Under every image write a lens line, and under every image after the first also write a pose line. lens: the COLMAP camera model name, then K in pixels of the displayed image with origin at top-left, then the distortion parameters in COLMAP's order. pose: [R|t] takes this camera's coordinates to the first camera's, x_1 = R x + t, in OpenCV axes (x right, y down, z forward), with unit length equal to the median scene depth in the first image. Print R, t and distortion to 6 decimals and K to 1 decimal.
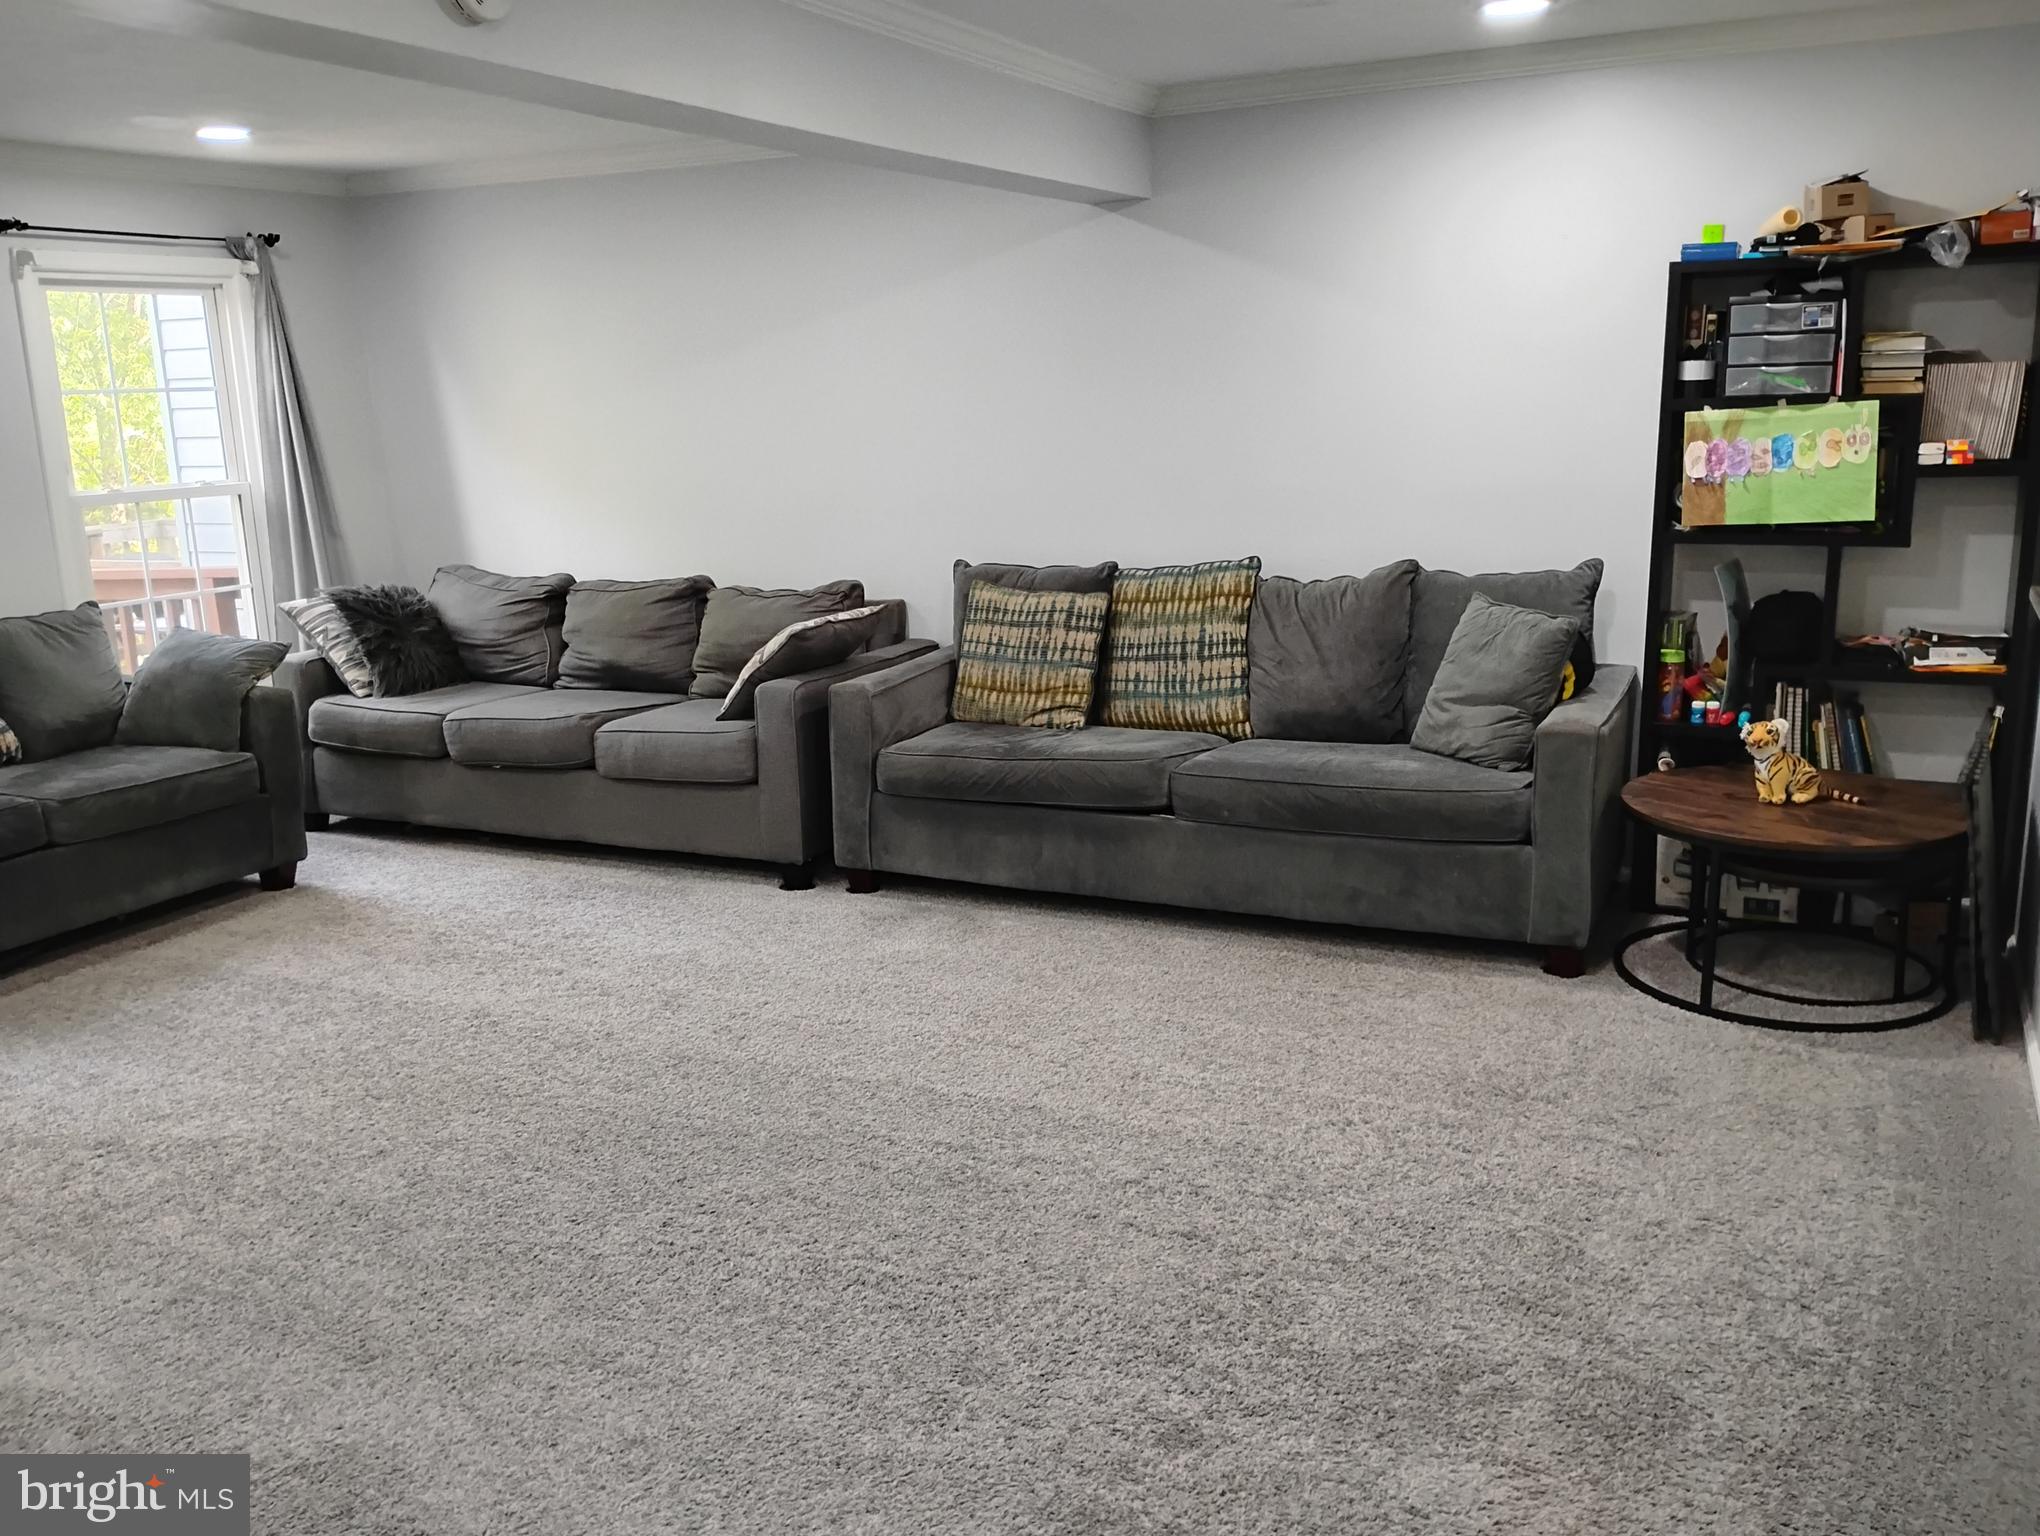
lens RADIAL K [[1692.7, 0, 1020.9], [0, 1692.7, 770.3], [0, 0, 1]] dist [0.032708, -0.025975]
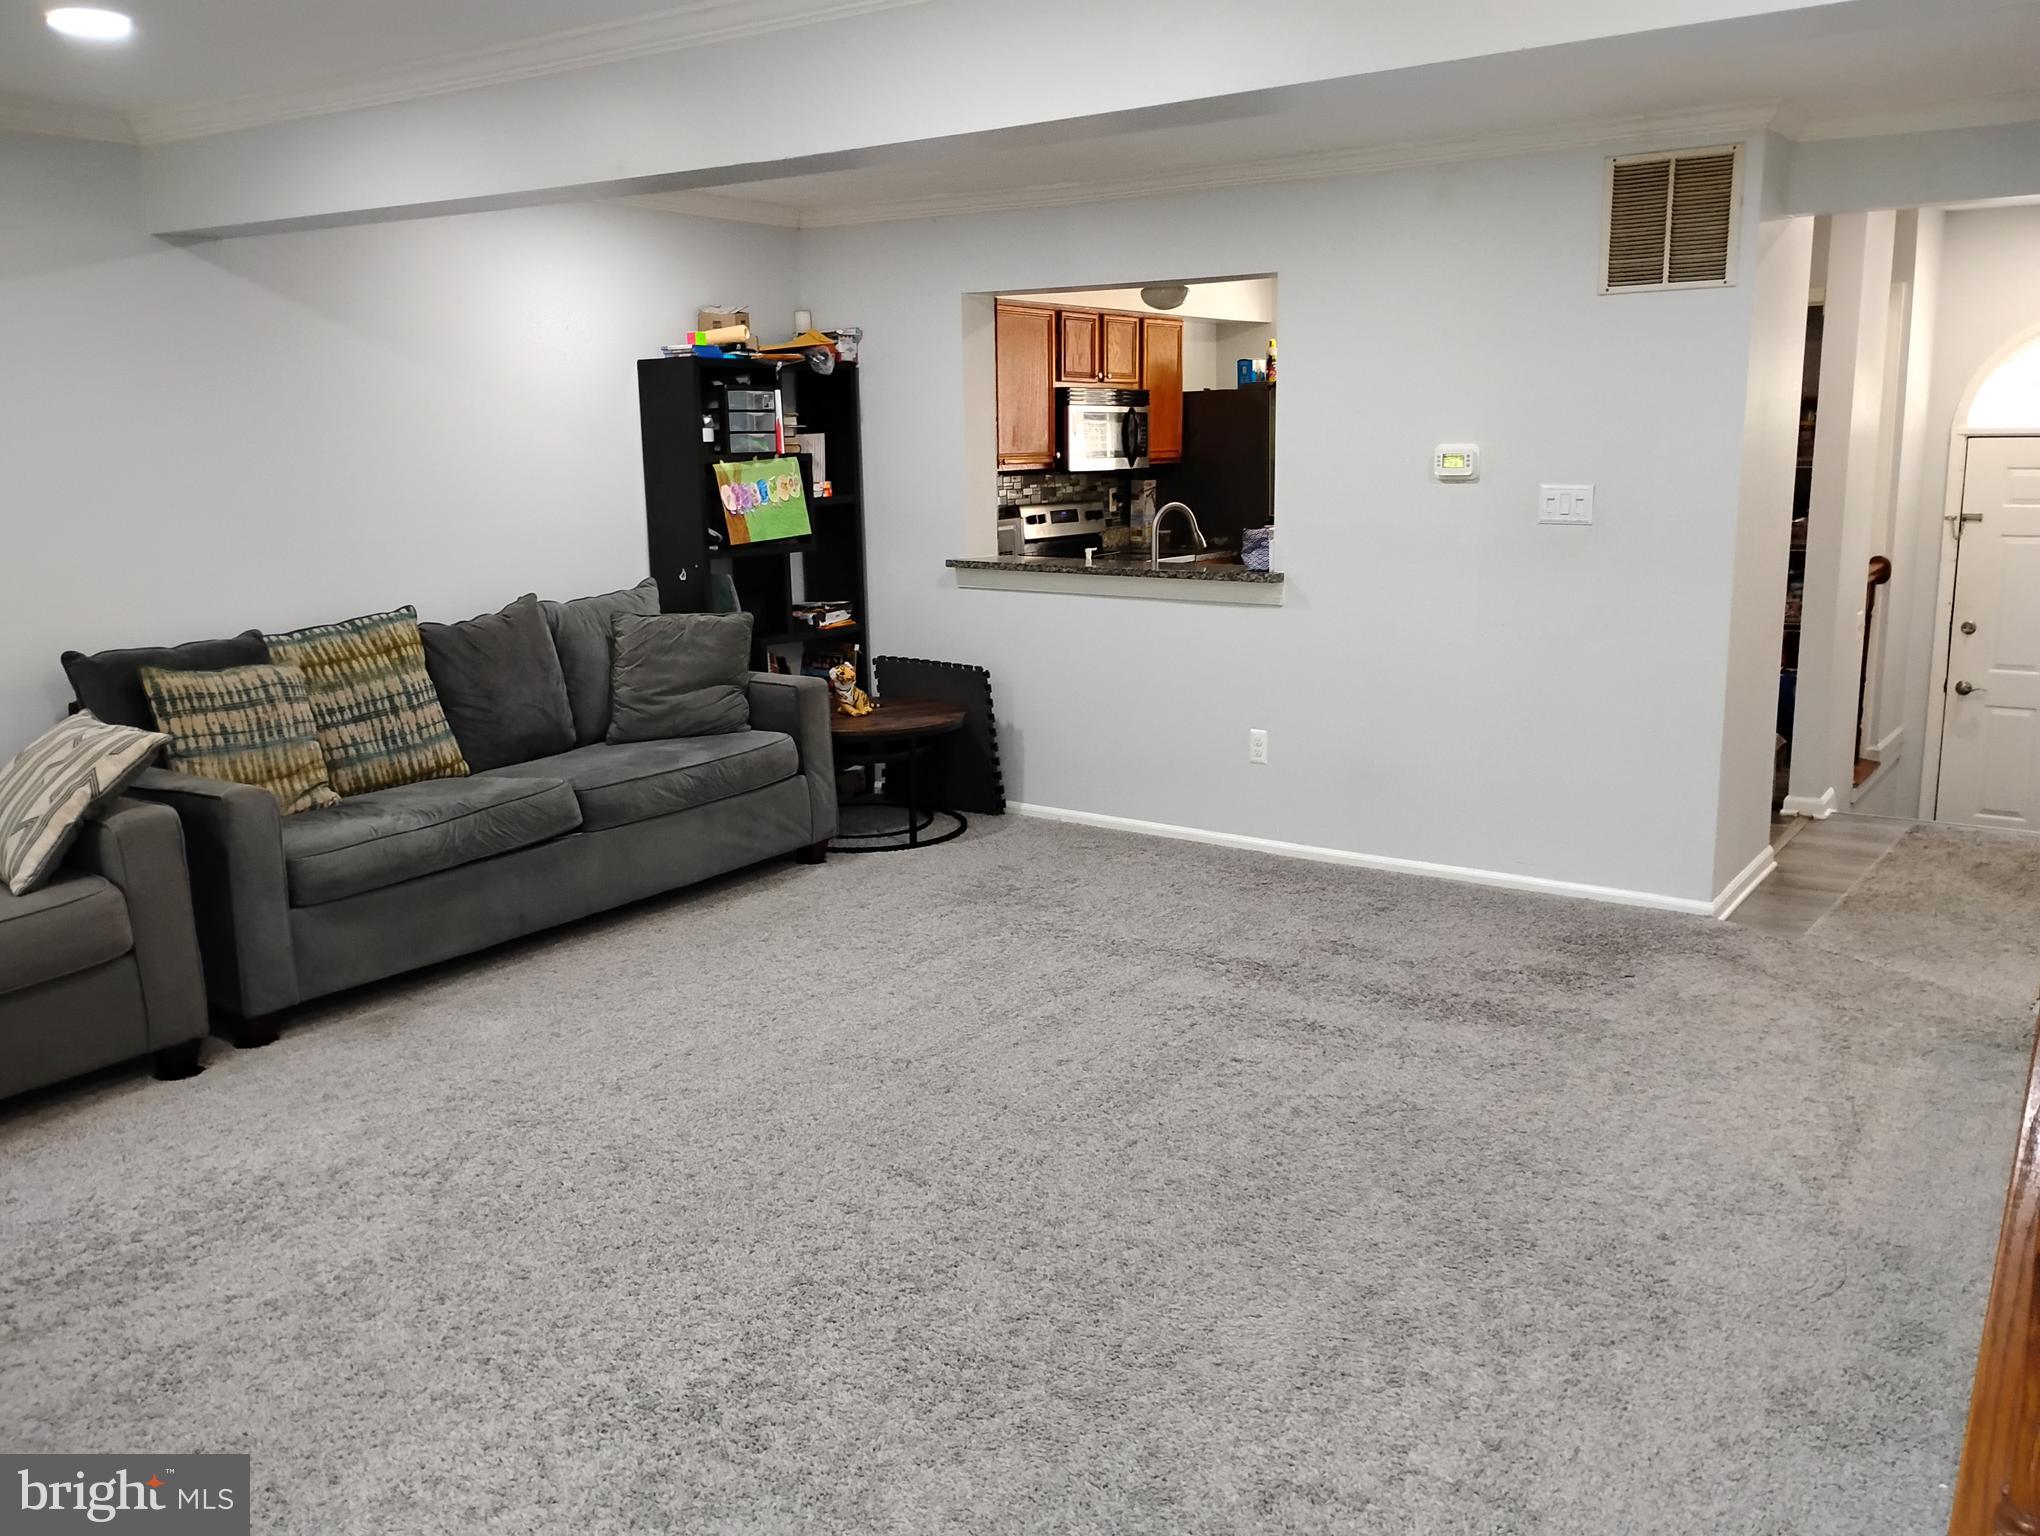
lens RADIAL K [[1692.7, 0, 1023.0], [0, 1692.7, 763.5], [0, 0, 1]] dist [0.032708, -0.025975]
pose [[0.160500, -0.165448, 0.973071, -0.815538], [0.225565, 0.965911, 0.127026, -0.080151], [-0.960916, 0.199103, 0.192348, 0.461585]]
